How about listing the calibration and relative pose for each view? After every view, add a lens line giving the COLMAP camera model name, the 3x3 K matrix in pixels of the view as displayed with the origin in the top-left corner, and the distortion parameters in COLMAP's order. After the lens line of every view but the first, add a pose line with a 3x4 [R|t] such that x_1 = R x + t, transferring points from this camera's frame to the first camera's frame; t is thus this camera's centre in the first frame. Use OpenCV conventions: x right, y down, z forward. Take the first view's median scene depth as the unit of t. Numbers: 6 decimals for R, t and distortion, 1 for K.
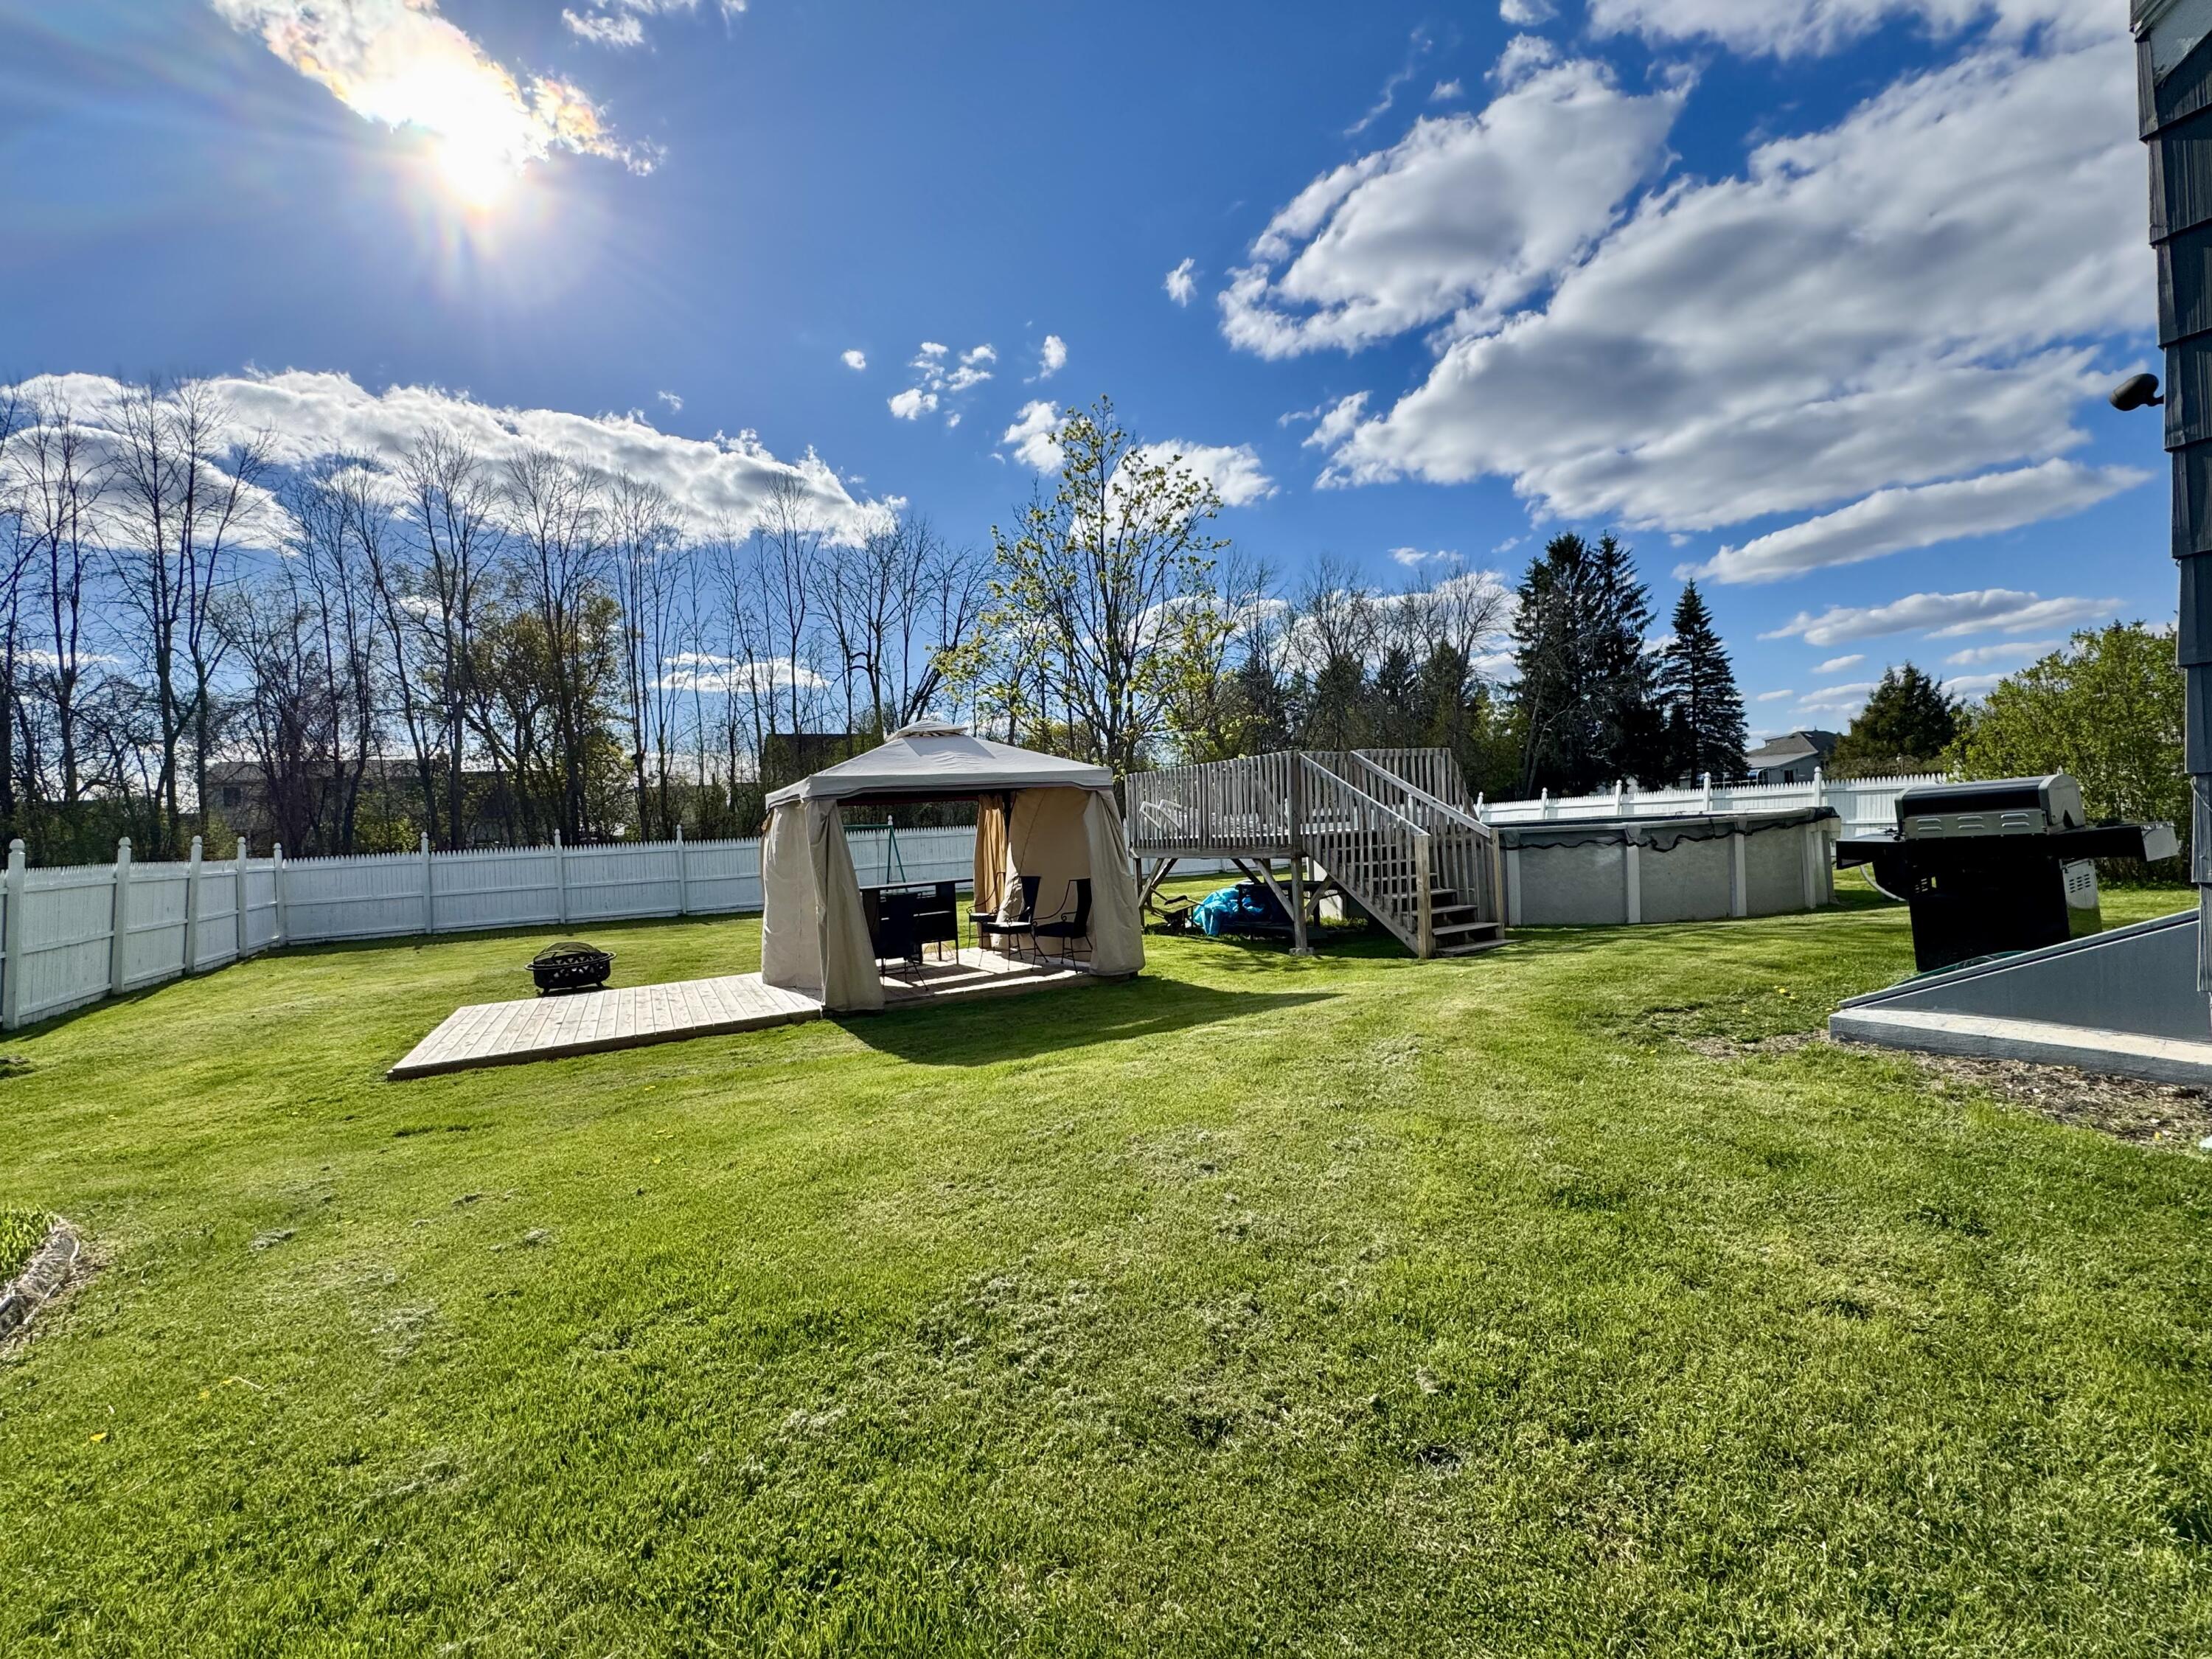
lens RADIAL K [[962.1, 0, 1109.3], [0, 962.1, 832.2], [0, 0, 1]] dist [0.002021, 0.000274]
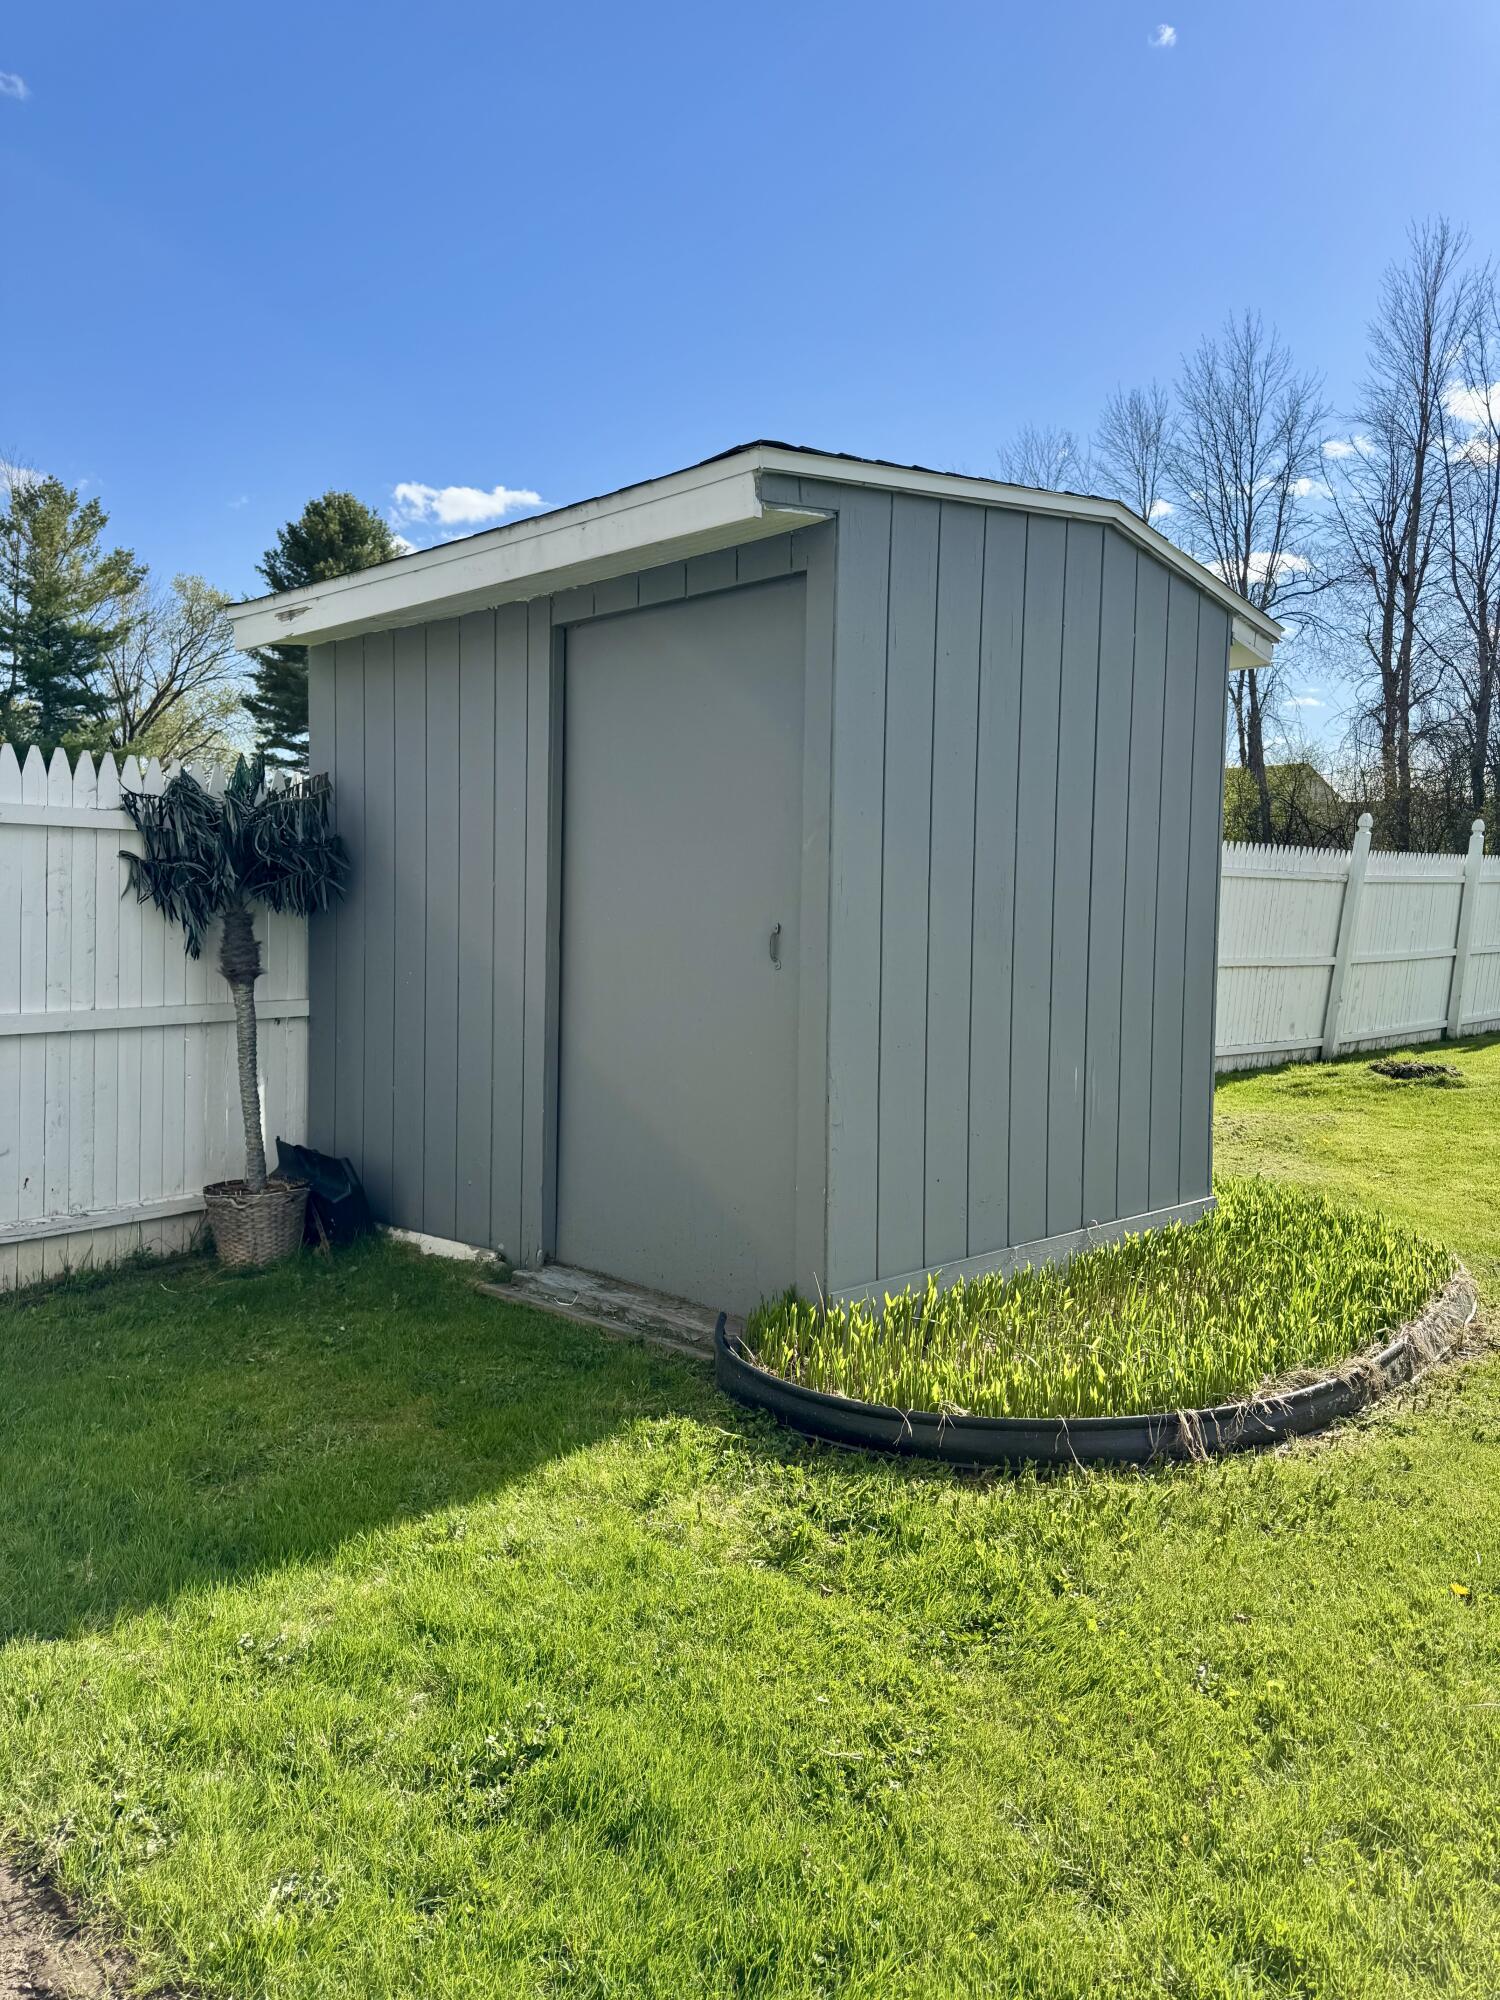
lens RADIAL K [[1412.2, 0, 750.9], [0, 1412.2, 994.8], [0, 0, 1]] dist [-0.002403, -0.000546]
pose [[0.242388, 0.126850, -0.961851, -0.187253], [-0.028821, 0.991919, 0.123552, 0.069852], [0.969751, -0.002226, 0.244085, 0.195048]]
